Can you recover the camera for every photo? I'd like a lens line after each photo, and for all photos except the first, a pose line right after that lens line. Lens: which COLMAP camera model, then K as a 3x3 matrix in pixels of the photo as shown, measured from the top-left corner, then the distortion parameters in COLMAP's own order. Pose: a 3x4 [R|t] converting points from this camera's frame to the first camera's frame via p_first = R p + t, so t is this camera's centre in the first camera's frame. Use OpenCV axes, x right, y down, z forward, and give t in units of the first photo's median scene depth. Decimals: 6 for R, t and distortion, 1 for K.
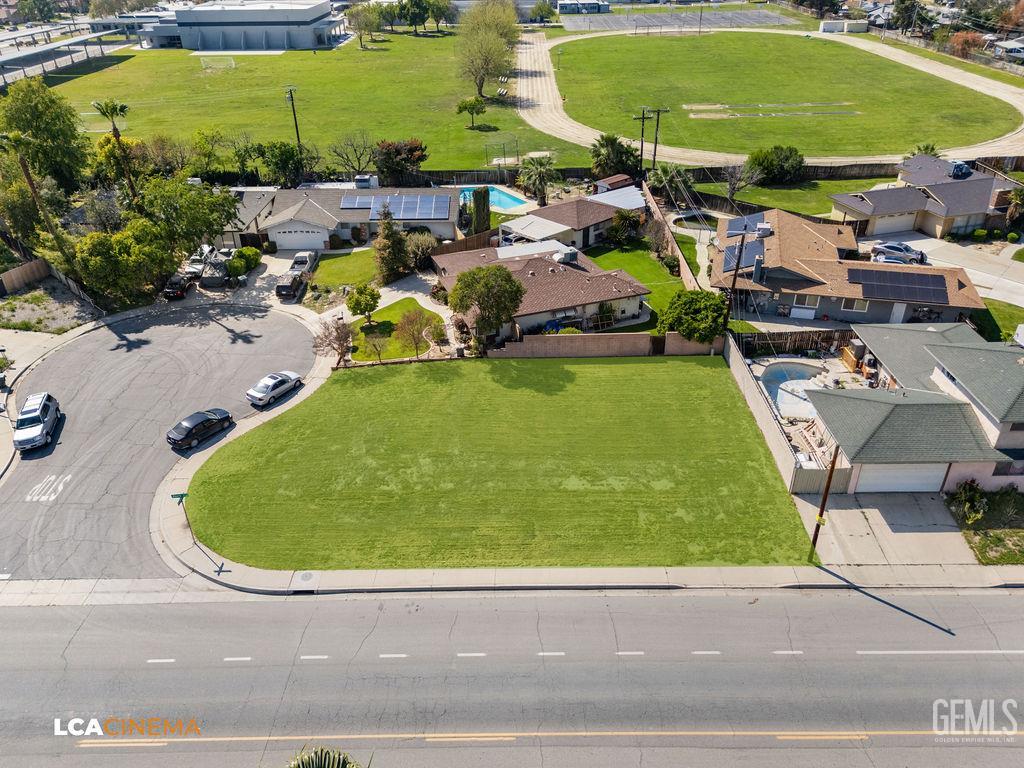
lens RADIAL K [[759.7, 0, 517.1], [0, 759.7, 376.3], [0, 0, 1]] dist [0.018940, -0.012165]
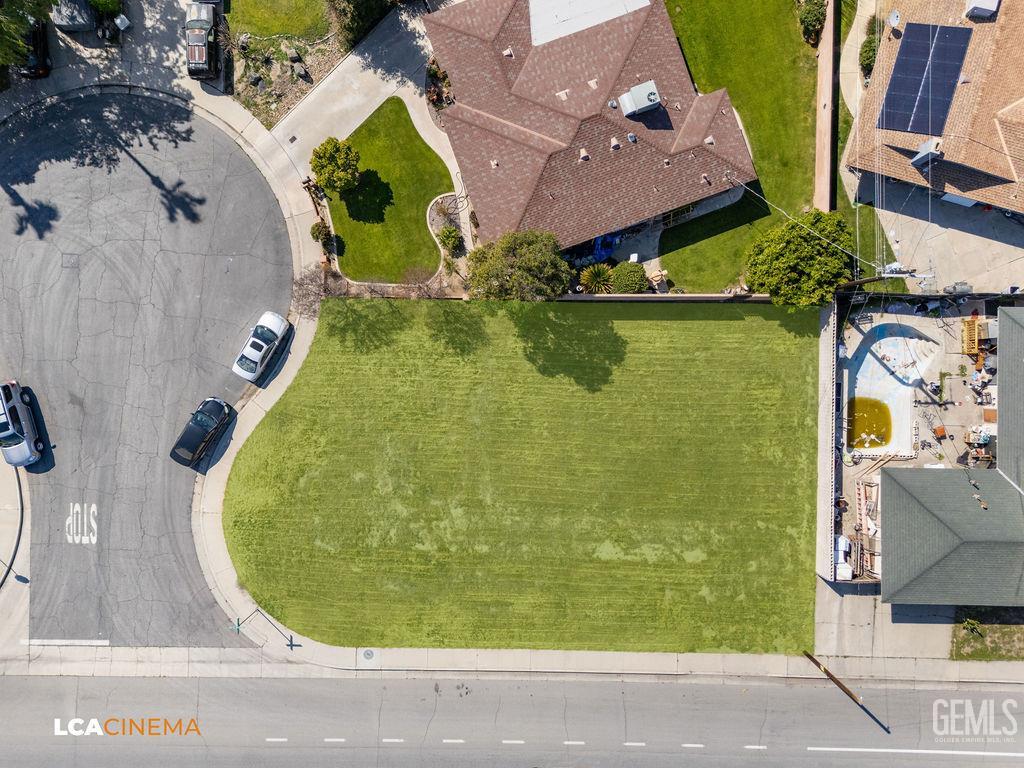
lens RADIAL K [[759.7, 0, 505.7], [0, 759.7, 381.8], [0, 0, 1]] dist [0.018940, -0.012165]
pose [[0.999880, 0.012935, 0.008537, -0.072932], [-0.013939, 0.509705, 0.860237, -0.847903], [0.006776, -0.860252, 0.509824, 0.681658]]
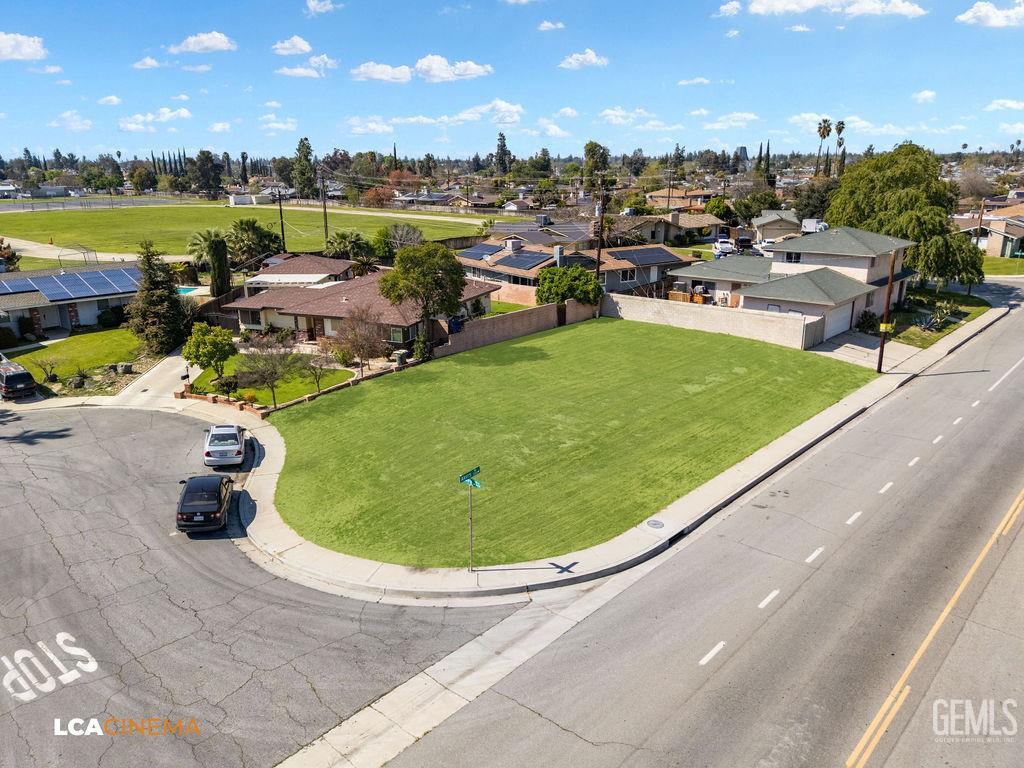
lens RADIAL K [[759.7, 0, 514.2], [0, 759.7, 386.3], [0, 0, 1]] dist [0.018940, -0.012165]
pose [[0.670704, -0.197924, 0.714830, -0.742936], [0.370844, 0.924119, -0.092079, 0.144439], [-0.642364, 0.326848, 0.693209, 0.497590]]
